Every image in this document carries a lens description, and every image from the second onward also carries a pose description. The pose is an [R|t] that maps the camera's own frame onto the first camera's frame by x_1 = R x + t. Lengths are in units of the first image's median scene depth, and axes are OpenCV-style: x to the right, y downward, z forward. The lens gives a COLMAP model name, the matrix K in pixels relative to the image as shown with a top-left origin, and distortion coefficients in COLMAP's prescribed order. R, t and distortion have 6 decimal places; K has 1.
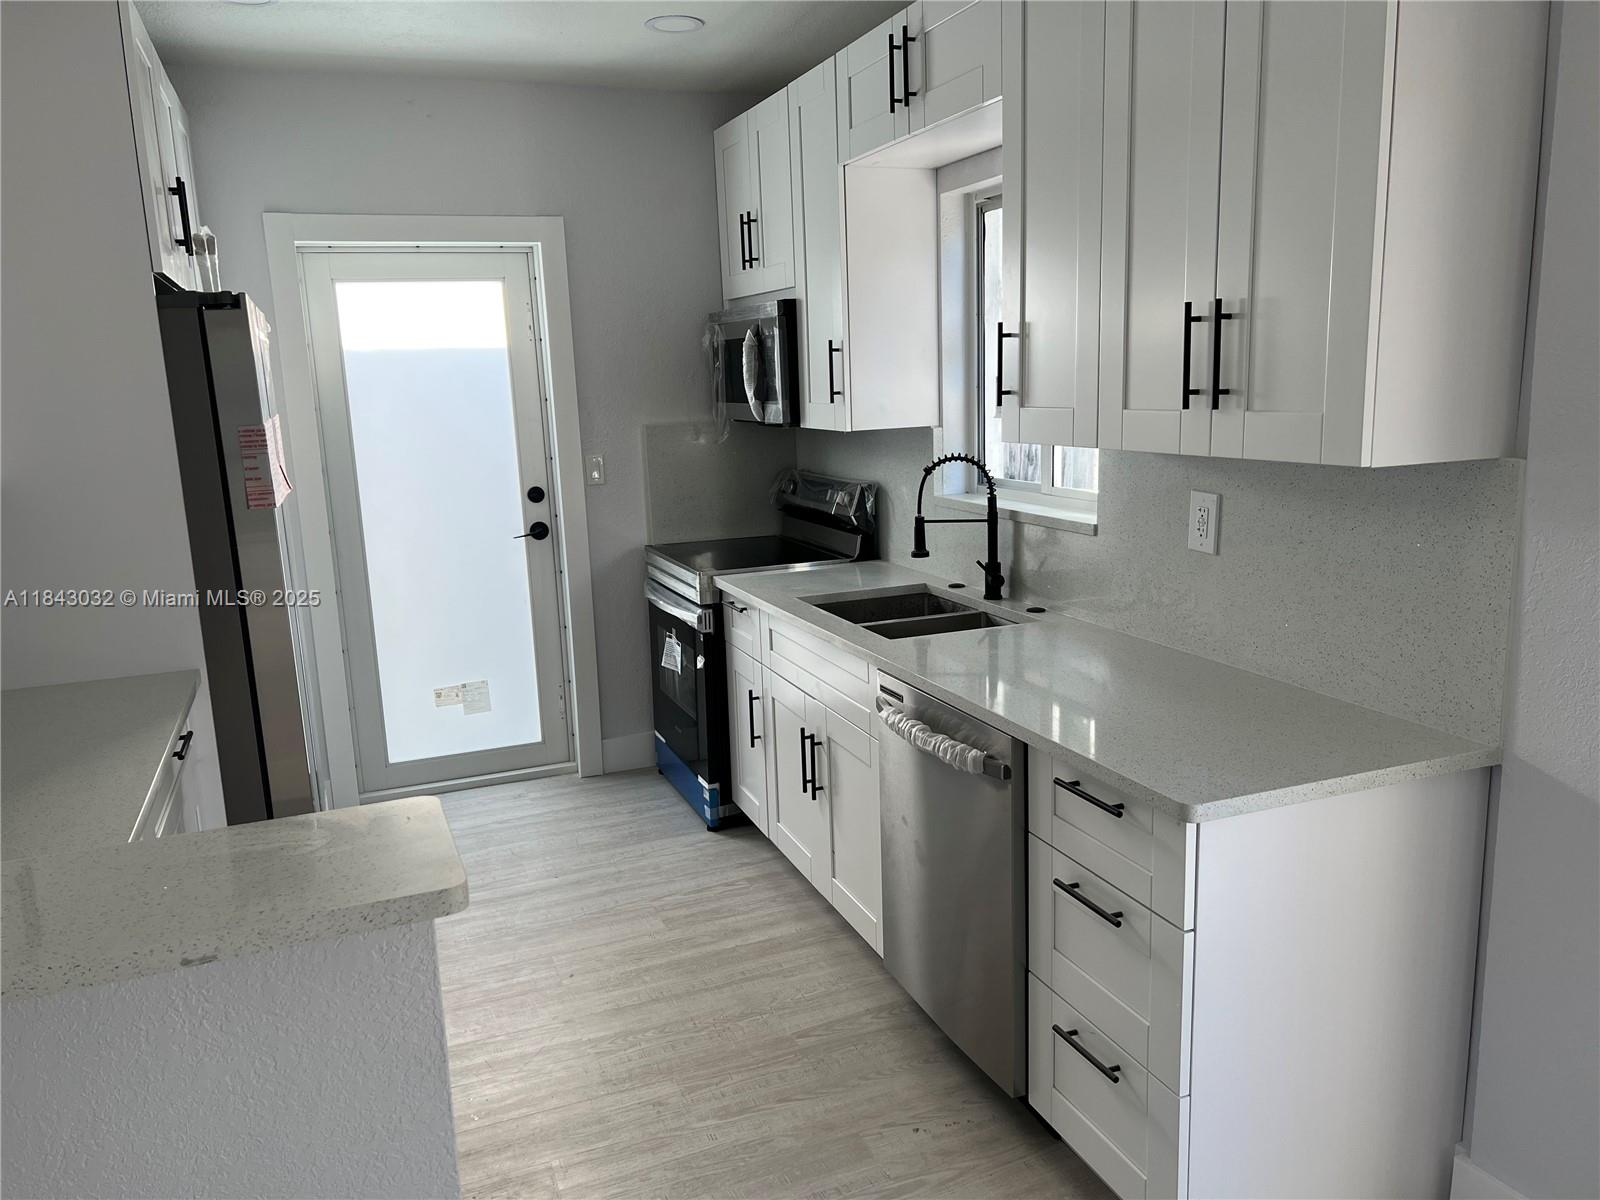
lens RADIAL K [[1184.2, 0, 800.0], [0, 1184.2, 600.0], [0, 0, 1]] dist [0.132205, -0.258875]
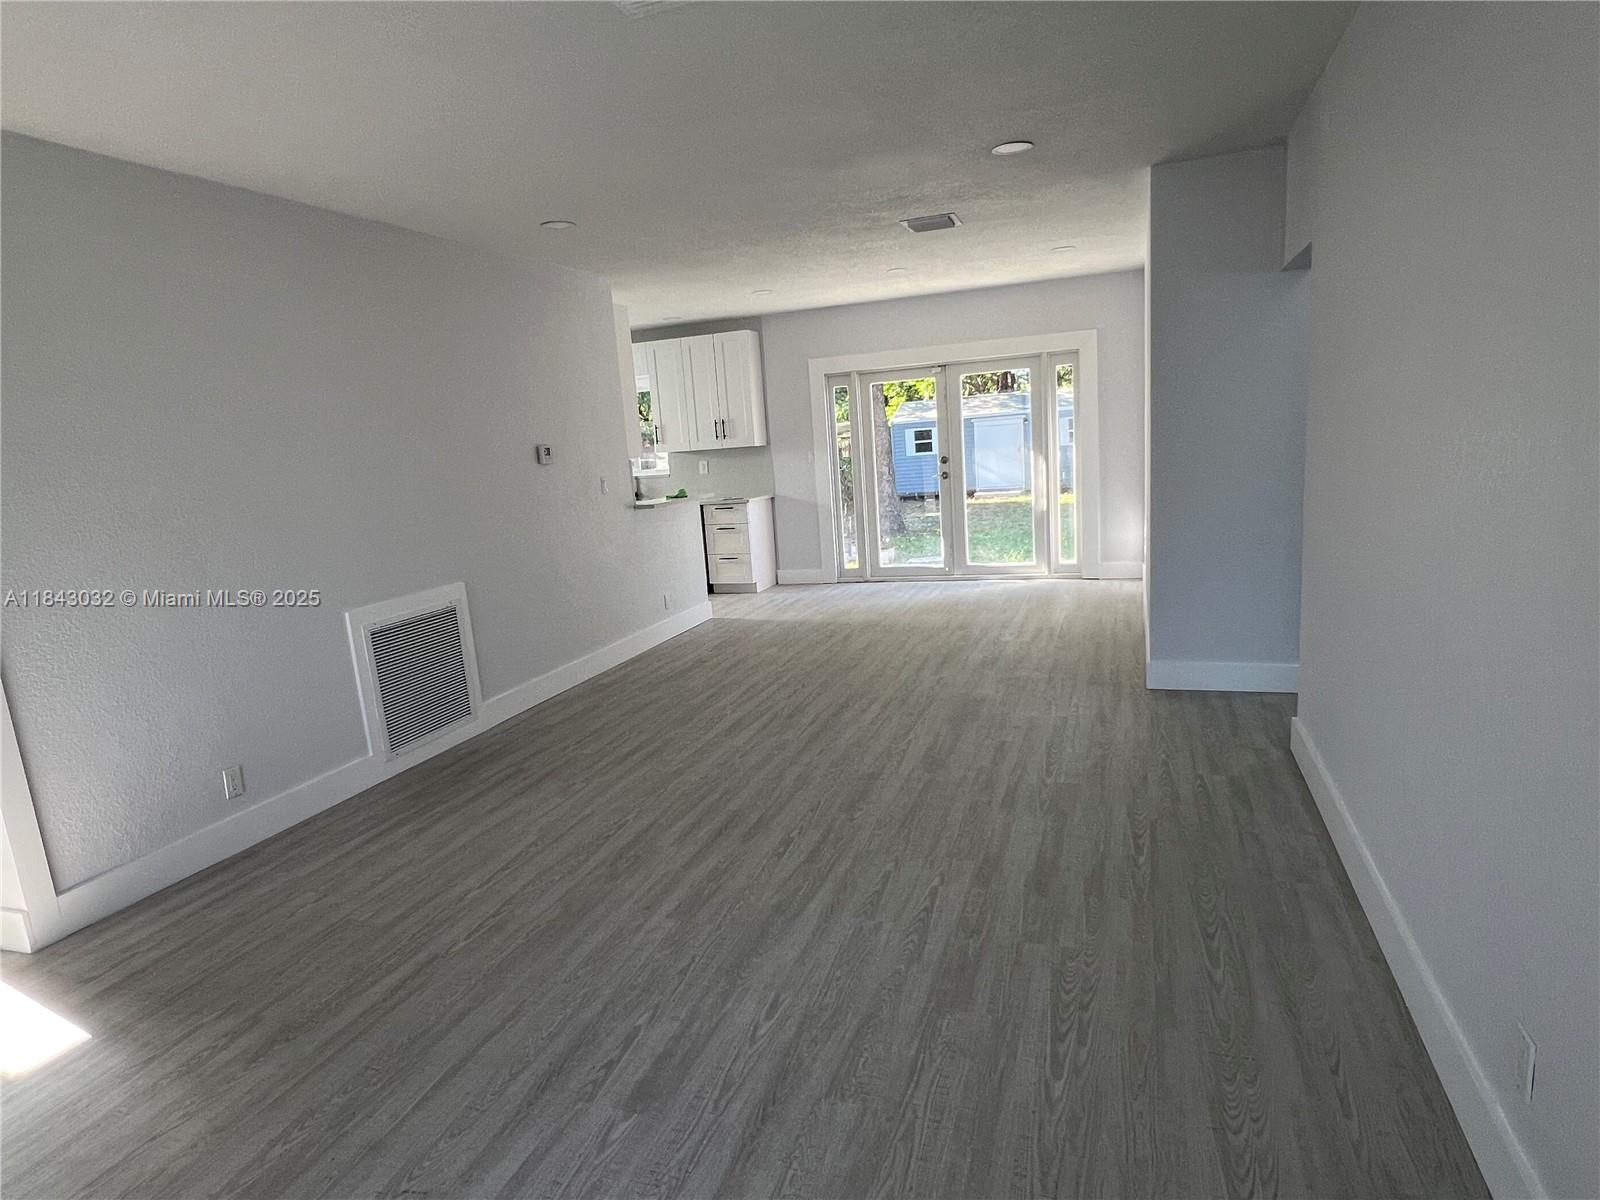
lens RADIAL K [[921.5, 0, 797.7], [0, 921.5, 612.8], [0, 0, 1]] dist [0.001786, -0.000132]
pose [[0.664625, -0.157462, 0.730397, -1.370175], [0.191284, 0.980822, 0.037391, 0.274382], [-0.722277, 0.114863, 0.681999, -1.056614]]
